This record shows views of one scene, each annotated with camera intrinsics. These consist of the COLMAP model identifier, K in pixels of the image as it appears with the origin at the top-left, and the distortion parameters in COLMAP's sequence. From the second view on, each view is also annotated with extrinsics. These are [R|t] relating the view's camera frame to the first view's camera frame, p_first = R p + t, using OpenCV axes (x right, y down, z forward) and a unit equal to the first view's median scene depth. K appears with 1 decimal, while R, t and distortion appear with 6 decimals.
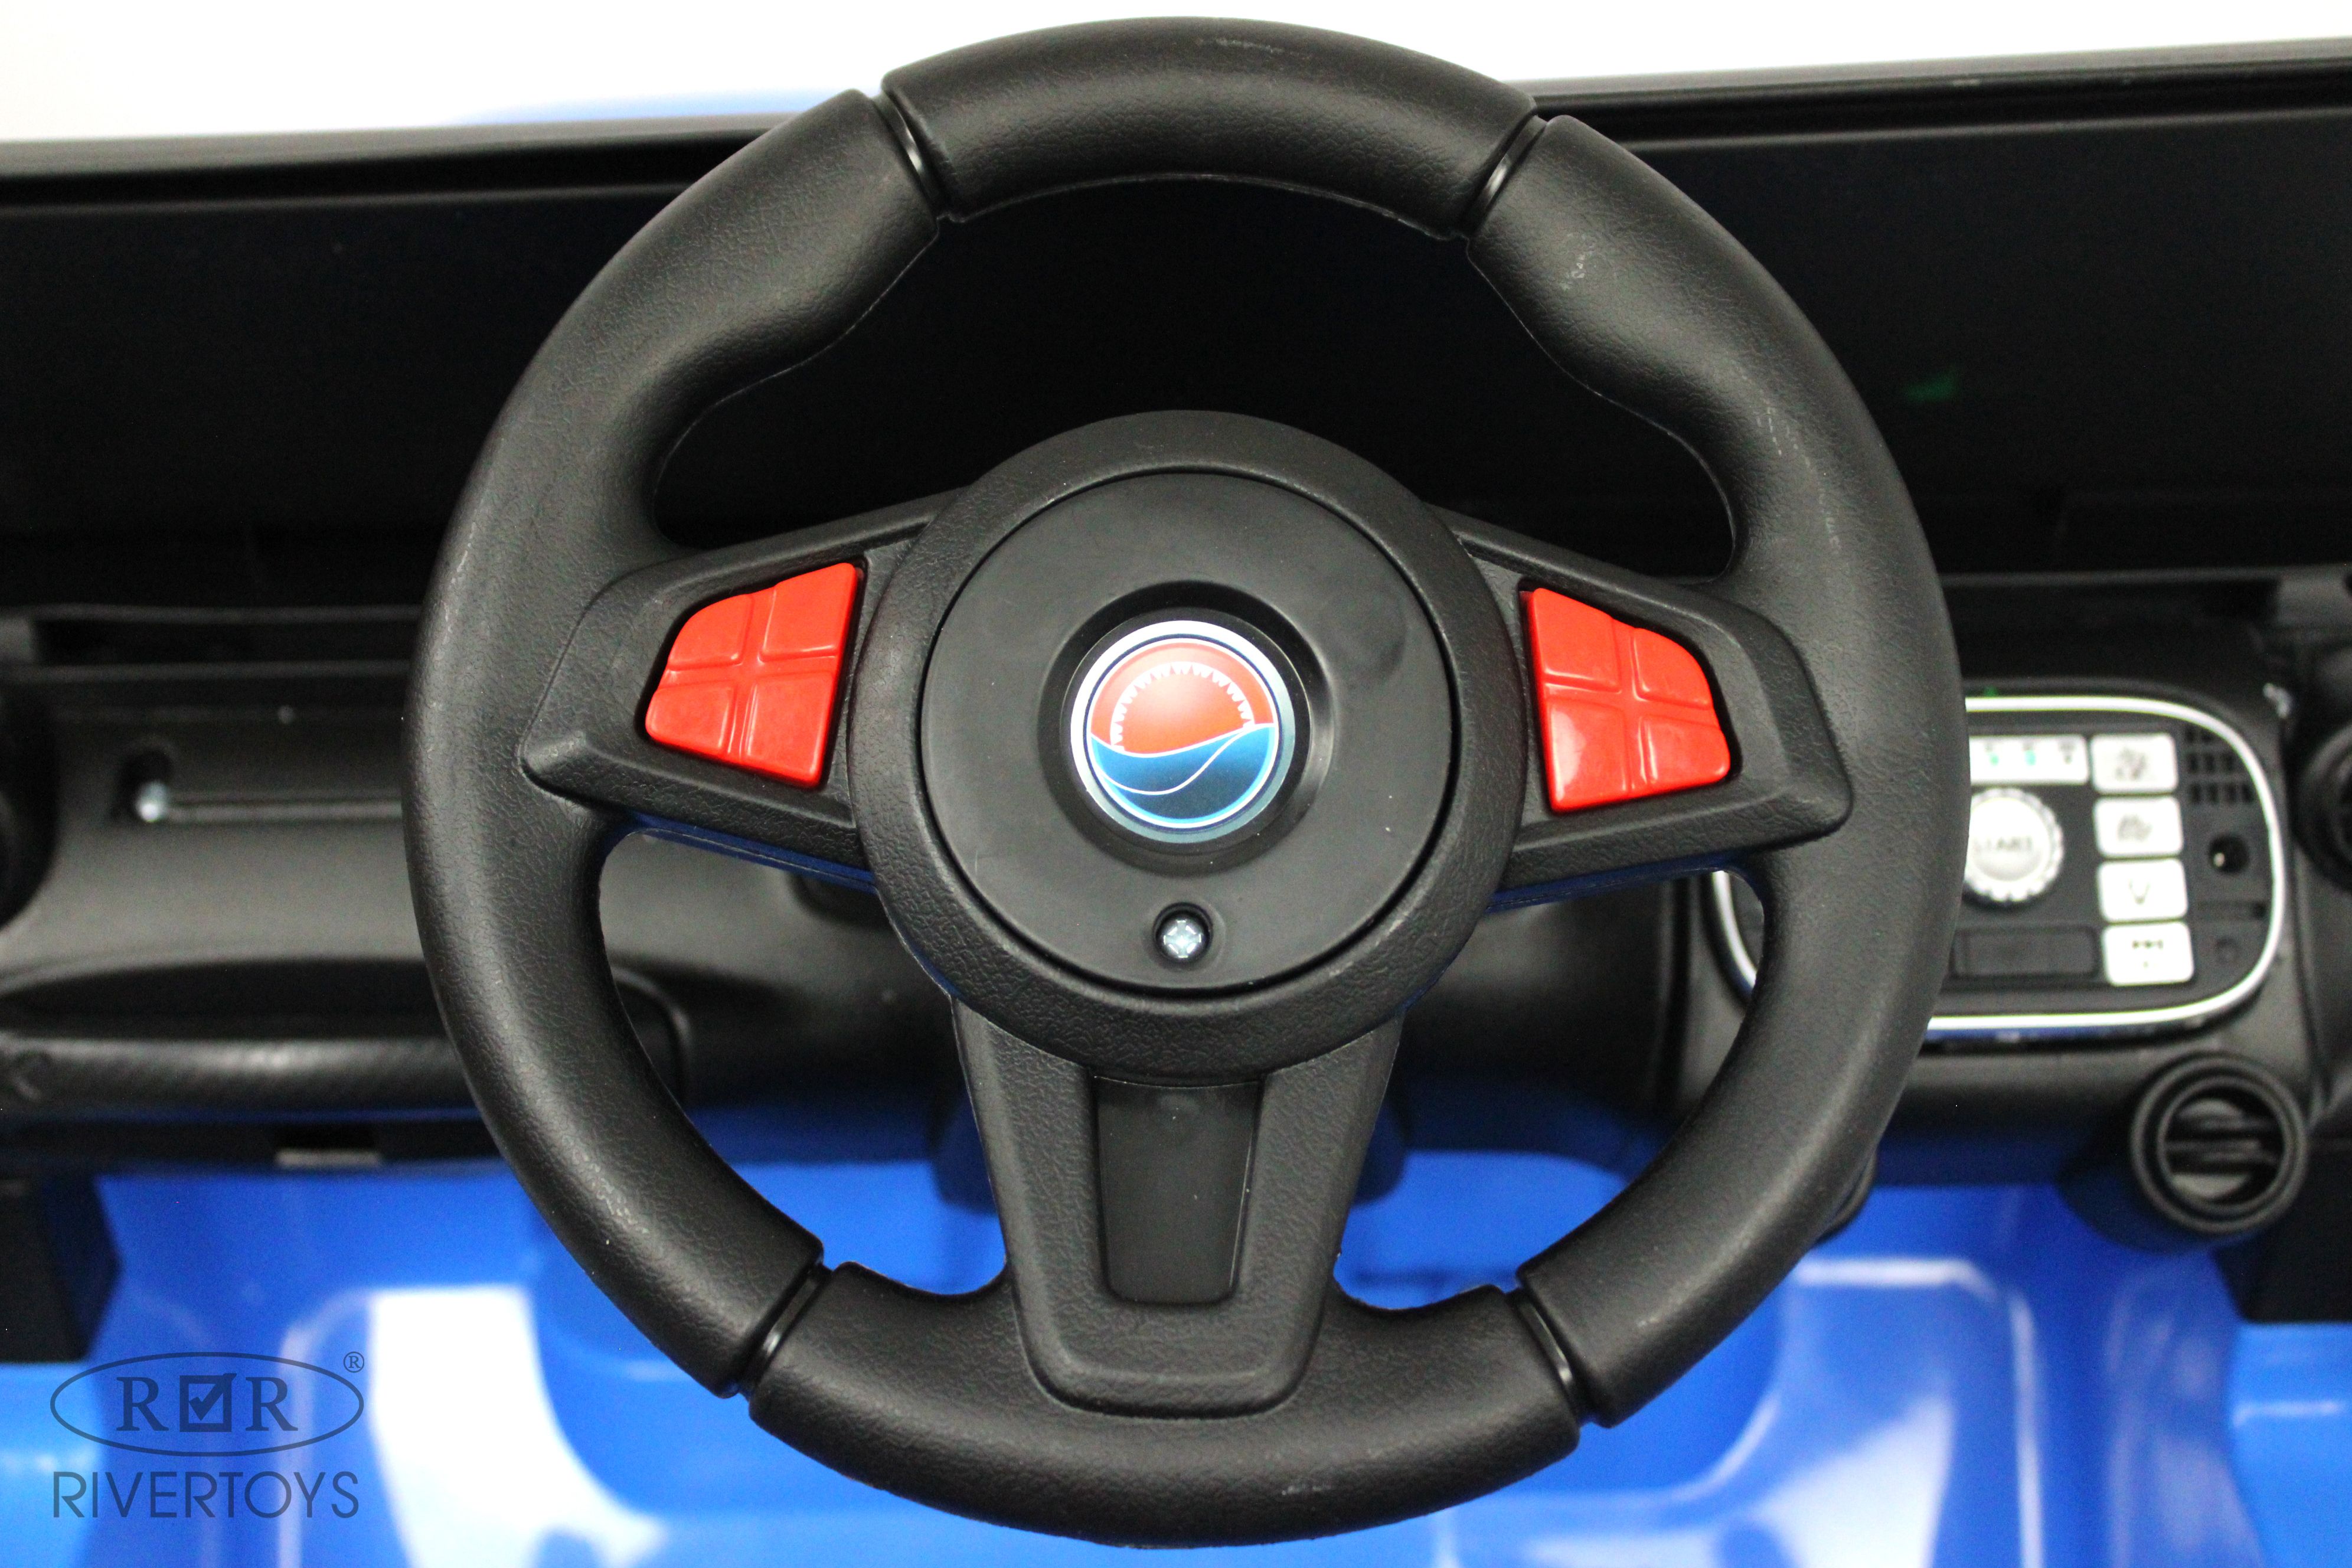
lens RADIAL K [[3568.2, 0, 1181.9], [0, 3568.2, 771.3], [0, 0, 1]] dist [-0.029005, 0.000000]
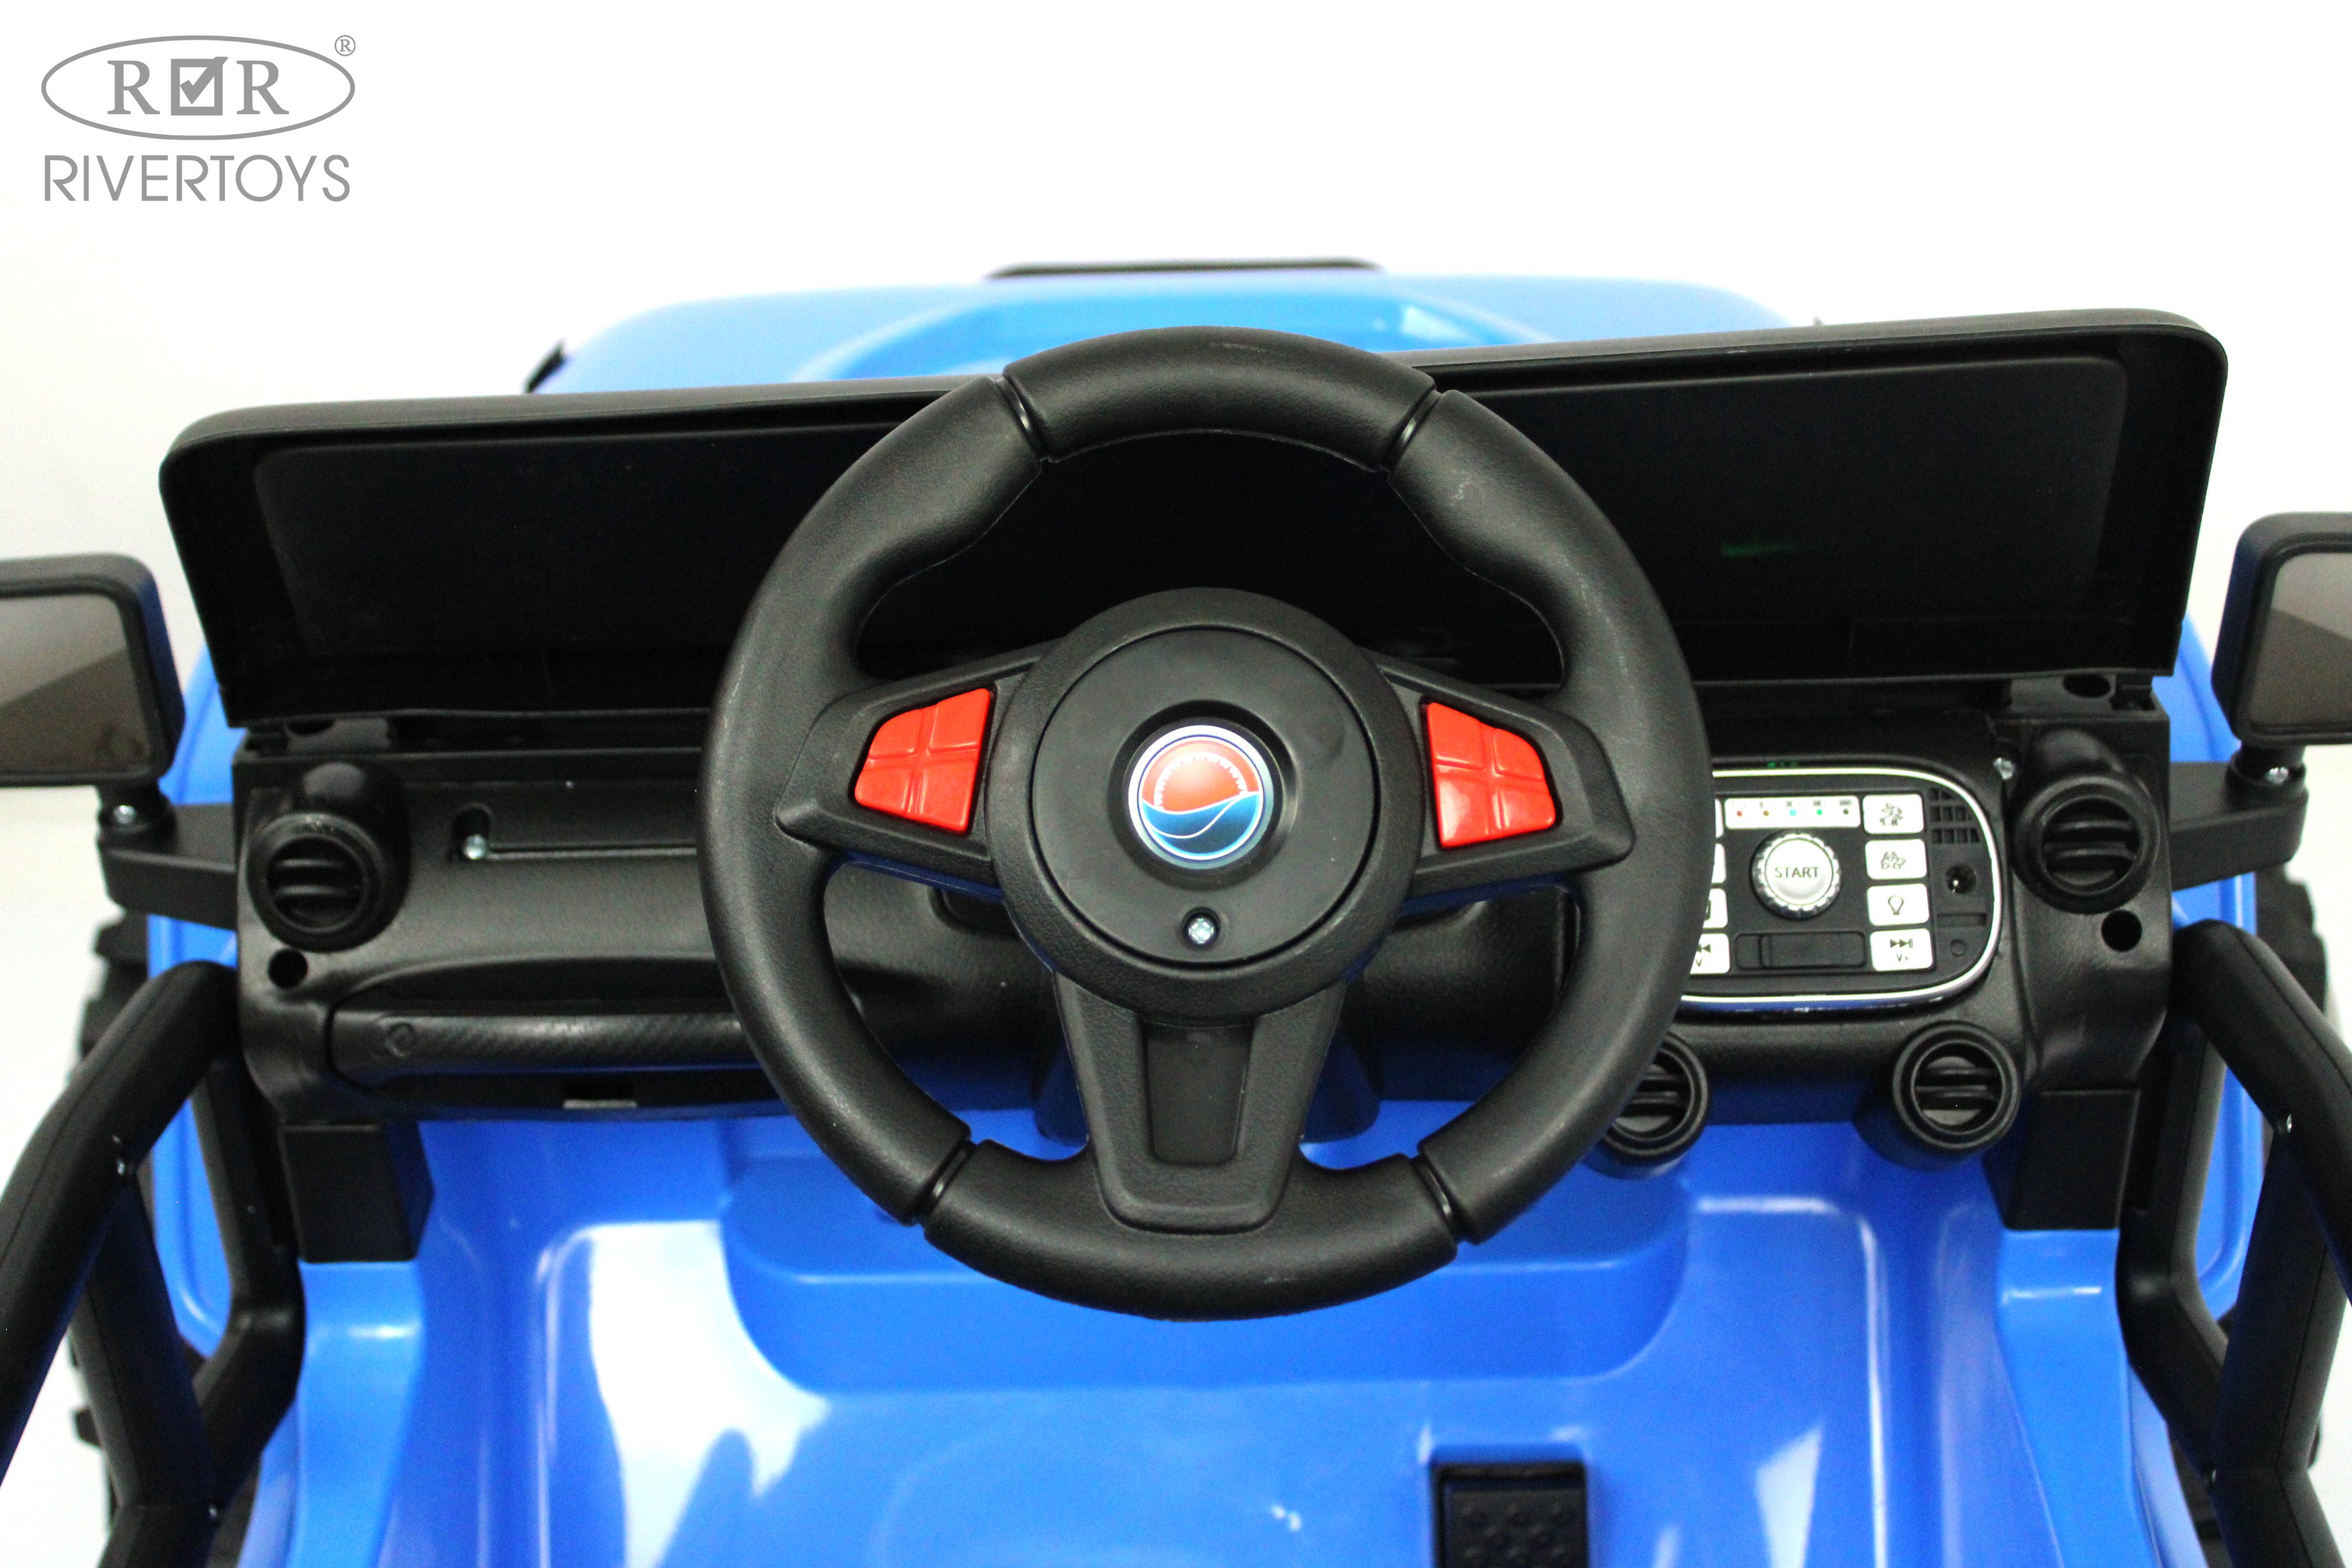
lens RADIAL K [[3568.2, 0, 1171.5], [0, 3568.2, 790.3], [0, 0, 1]] dist [-0.029005, 0.000000]
pose [[0.999685, -0.004467, -0.024688, 0.025158], [0.004249, 0.999952, -0.008885, -0.000488], [0.024726, 0.008777, 0.999656, -0.536774]]
